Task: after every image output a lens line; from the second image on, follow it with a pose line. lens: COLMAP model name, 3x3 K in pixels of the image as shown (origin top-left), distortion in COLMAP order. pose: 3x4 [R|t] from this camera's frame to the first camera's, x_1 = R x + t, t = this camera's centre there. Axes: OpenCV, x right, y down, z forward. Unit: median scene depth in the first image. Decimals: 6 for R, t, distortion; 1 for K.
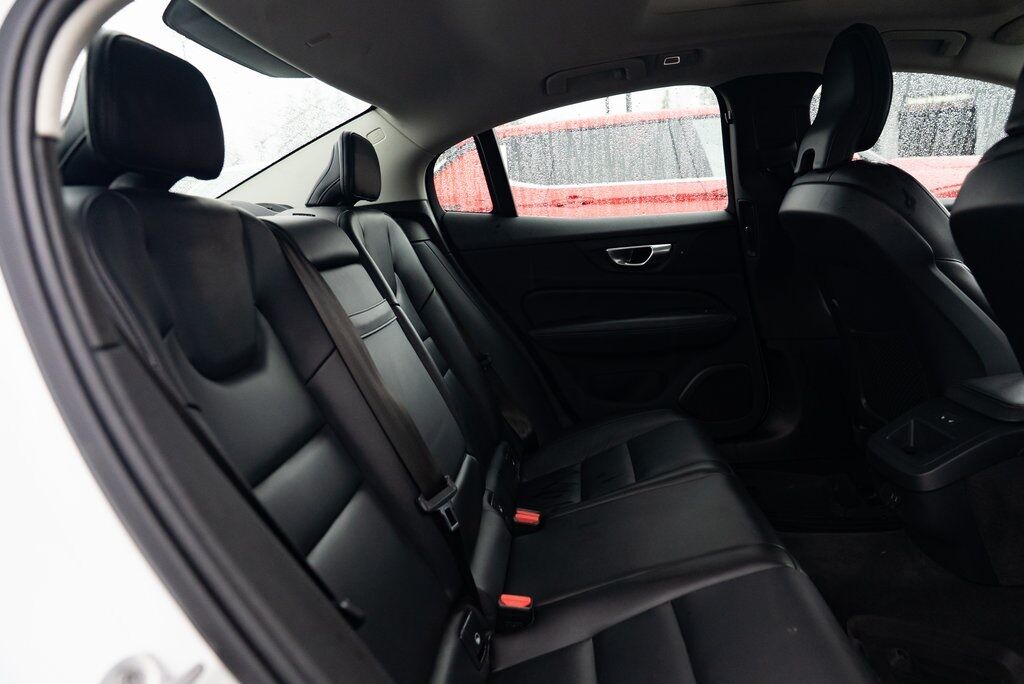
lens RADIAL K [[698.3, 0, 512.0], [0, 698.3, 342.0], [0, 0, 1]] dist [-0.042748, 0.023801]
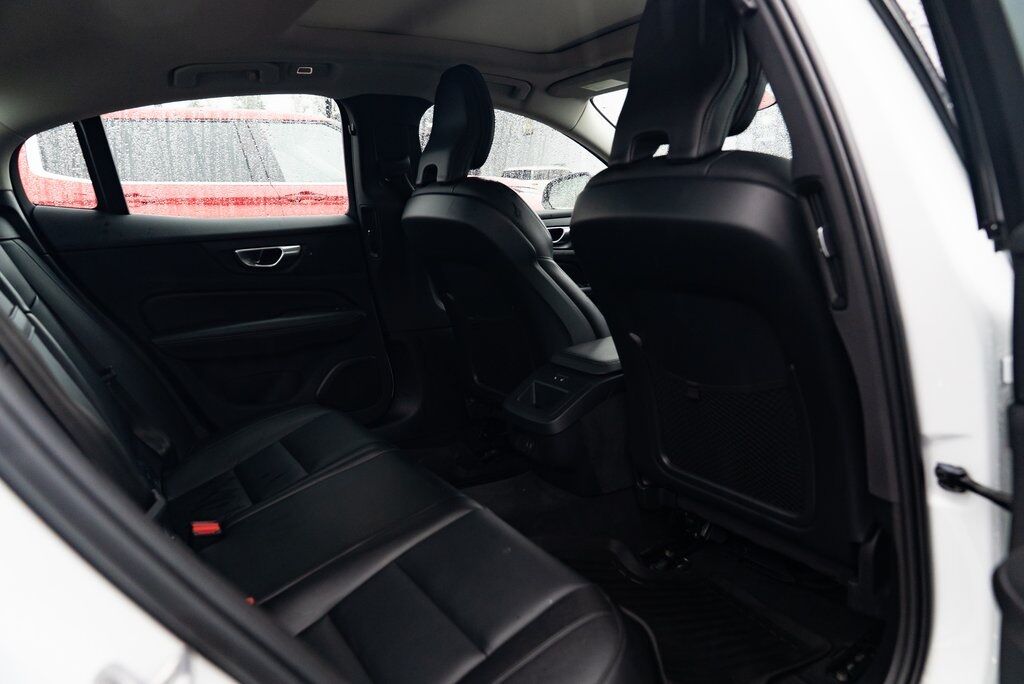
lens RADIAL K [[698.3, 0, 512.0], [0, 698.3, 342.0], [0, 0, 1]] dist [-0.042748, 0.023801]
pose [[0.807065, -0.067971, 0.586537, -0.136128], [0.072685, 0.997234, 0.015551, 0.009147], [-0.585972, 0.030082, 0.809773, -0.017564]]
